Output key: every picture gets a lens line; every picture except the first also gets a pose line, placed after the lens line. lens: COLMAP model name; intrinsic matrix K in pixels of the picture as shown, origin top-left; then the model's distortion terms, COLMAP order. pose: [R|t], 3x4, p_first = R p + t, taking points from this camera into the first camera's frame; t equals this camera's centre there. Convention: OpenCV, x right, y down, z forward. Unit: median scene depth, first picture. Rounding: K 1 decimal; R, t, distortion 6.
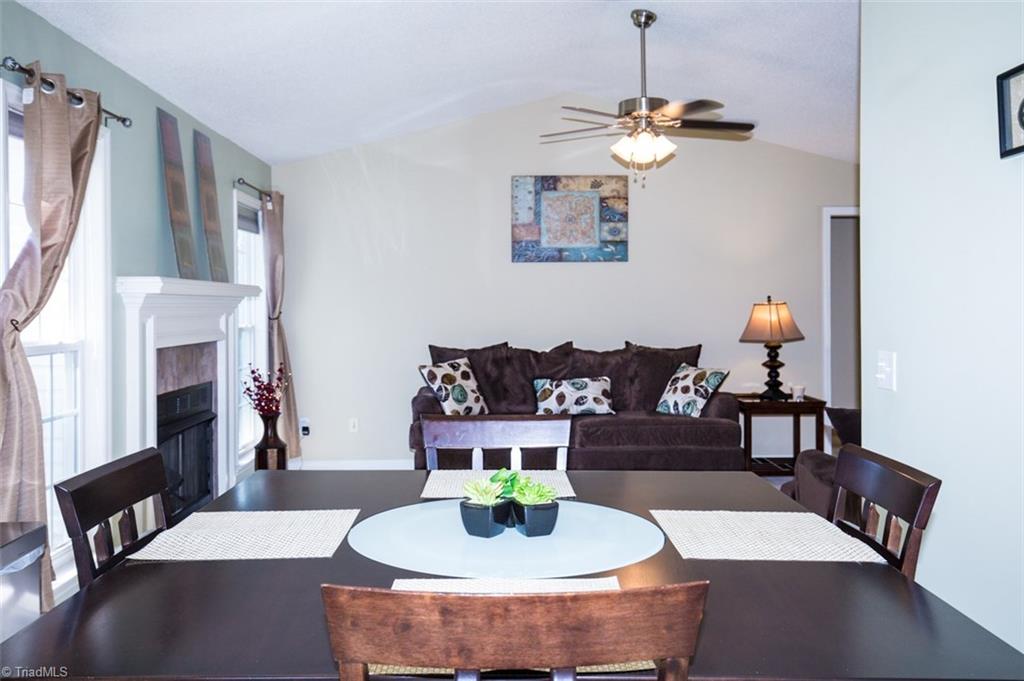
lens RADIAL K [[894.5, 0, 509.1], [0, 894.5, 311.9], [0, 0, 1]] dist [0.064761, 0.000057]
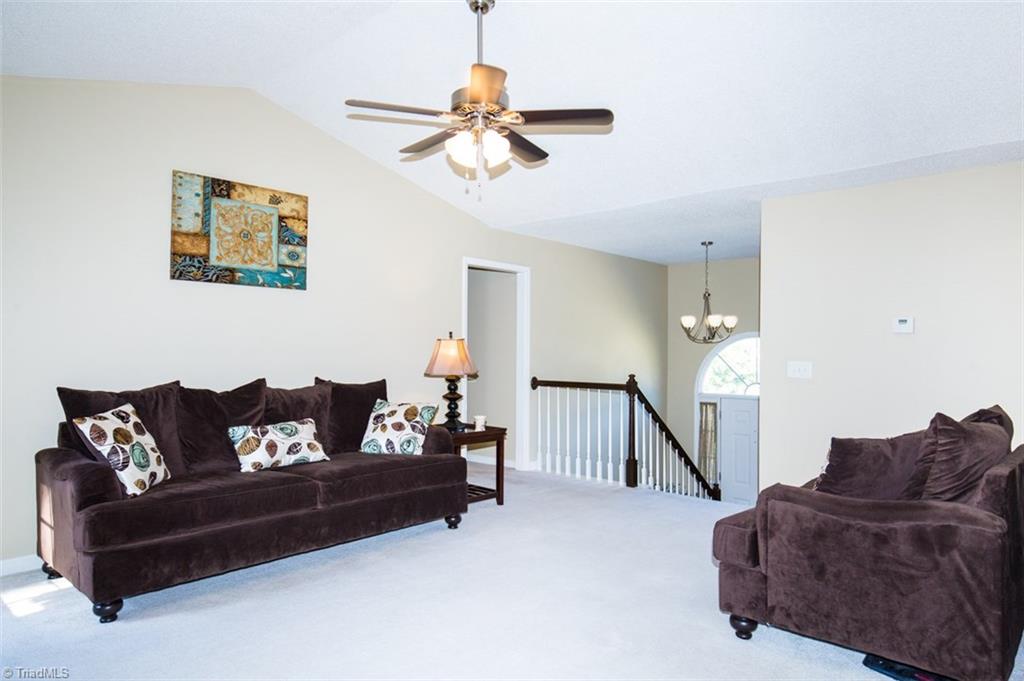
lens RADIAL K [[657.7, 0, 512.0], [0, 657.7, 340.5], [0, 0, 1]] dist [0.005788, -0.000562]
pose [[0.704625, 0.023113, 0.709203, -0.202441], [-0.004240, 0.999589, -0.028365, 0.013741], [-0.709567, 0.016980, 0.704433, 0.397056]]
